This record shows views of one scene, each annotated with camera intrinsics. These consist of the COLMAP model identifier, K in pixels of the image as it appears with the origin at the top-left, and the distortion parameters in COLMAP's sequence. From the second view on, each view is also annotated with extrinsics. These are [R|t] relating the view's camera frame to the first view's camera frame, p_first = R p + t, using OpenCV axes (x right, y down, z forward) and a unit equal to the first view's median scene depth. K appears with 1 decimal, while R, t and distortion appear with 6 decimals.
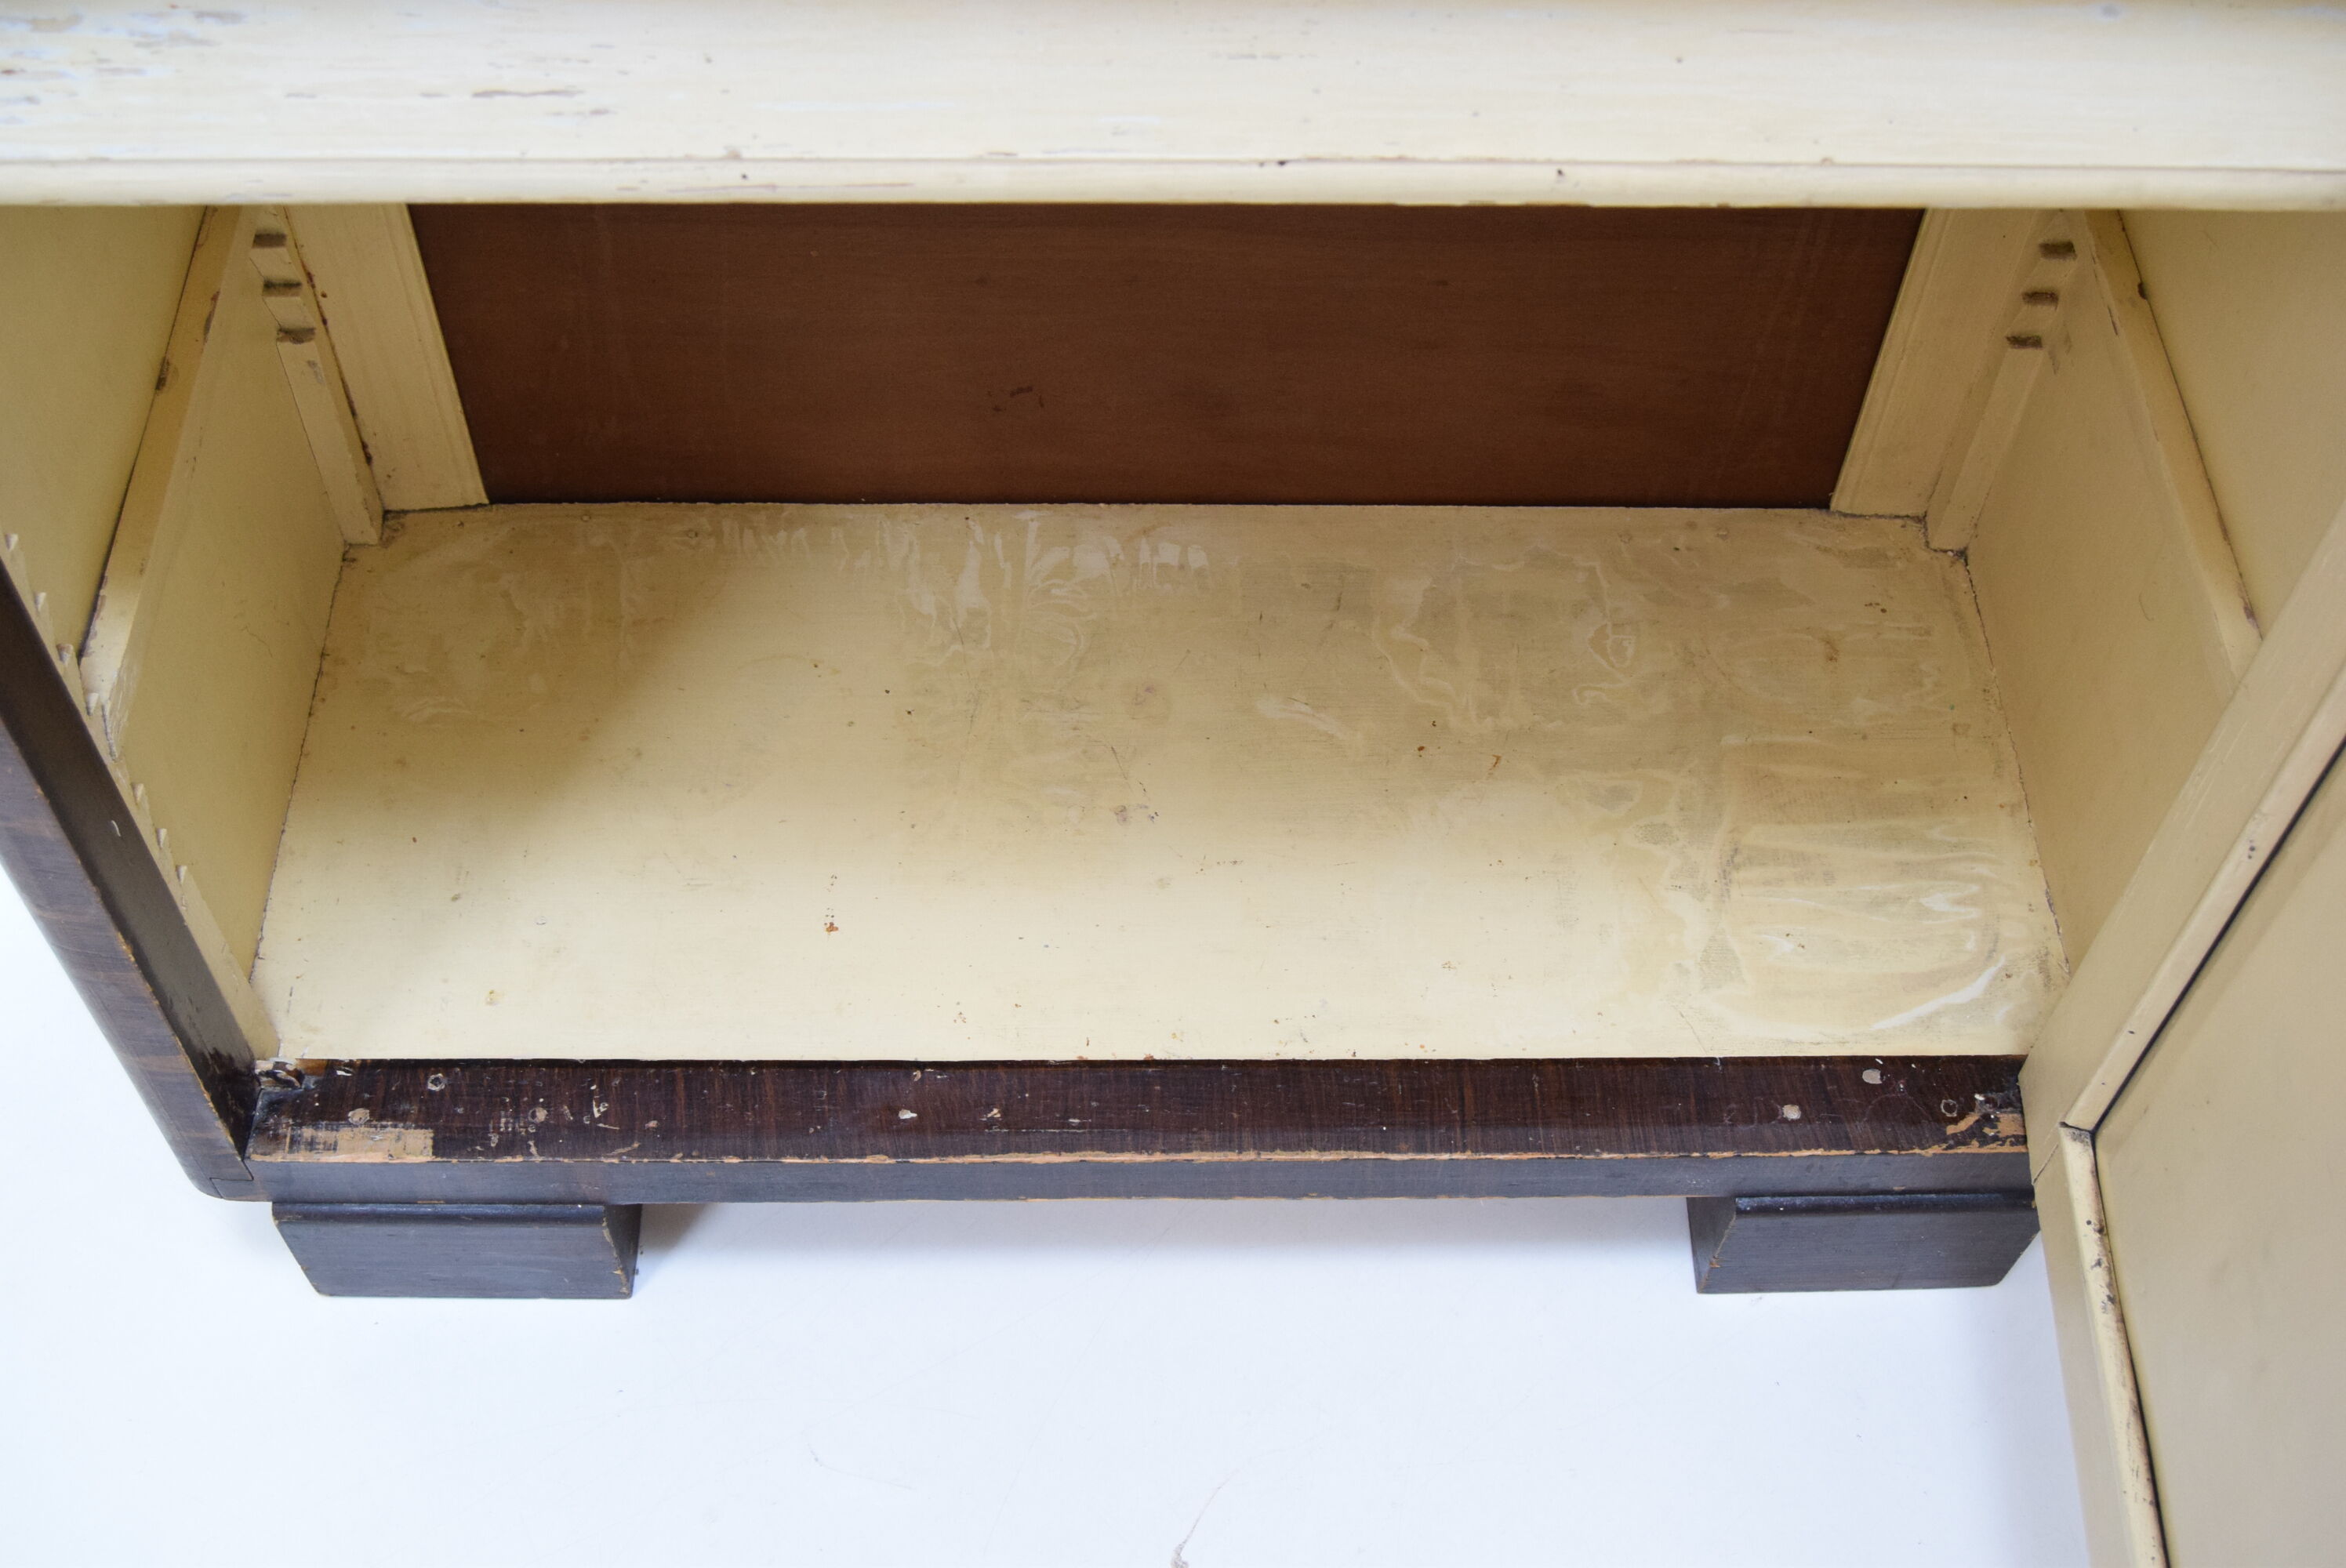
lens RADIAL K [[2699.6, 0, 1177.3], [0, 2699.6, 771.2], [0, 0, 1]] dist [-0.059176, 0.000000]
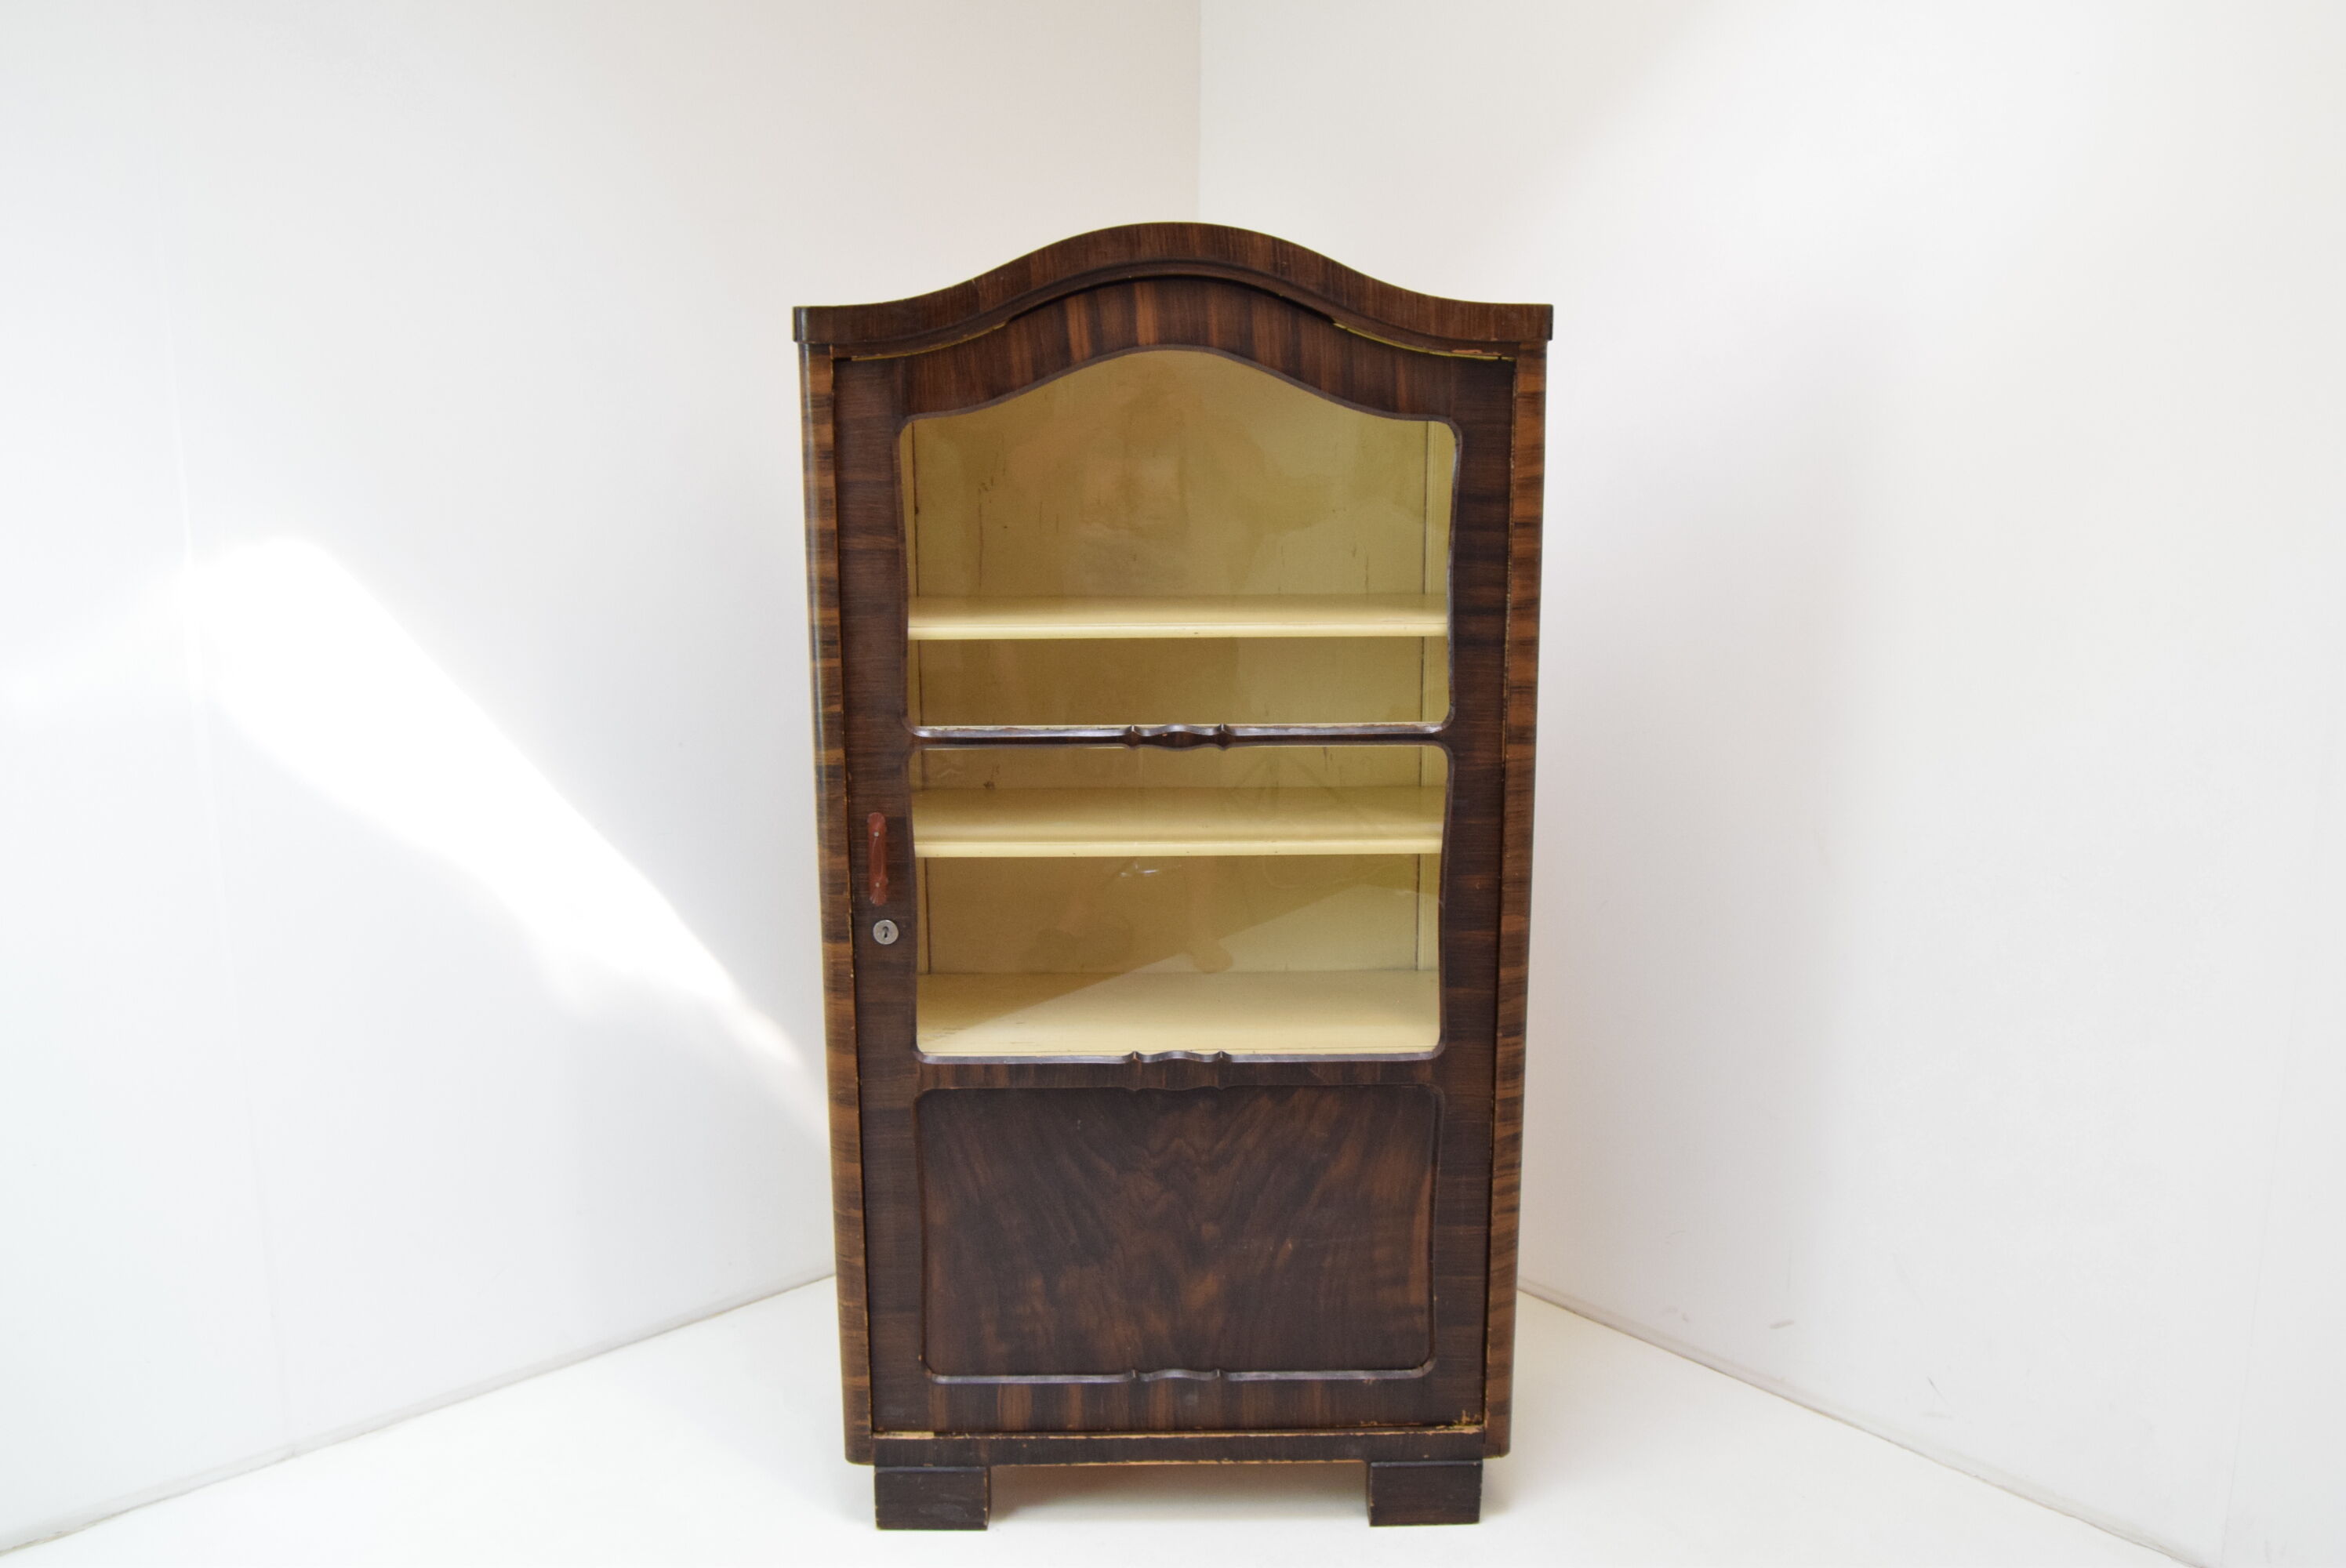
lens RADIAL K [[2039.1, 0, 1175.7], [0, 2039.1, 774.4], [0, 0, 1]] dist [-0.084076, 0.025722]
pose [[0.999588, -0.026869, -0.010106, 0.034028], [0.013002, 0.737608, -0.675103, 0.984017], [0.025594, 0.674694, 0.737654, -1.026532]]
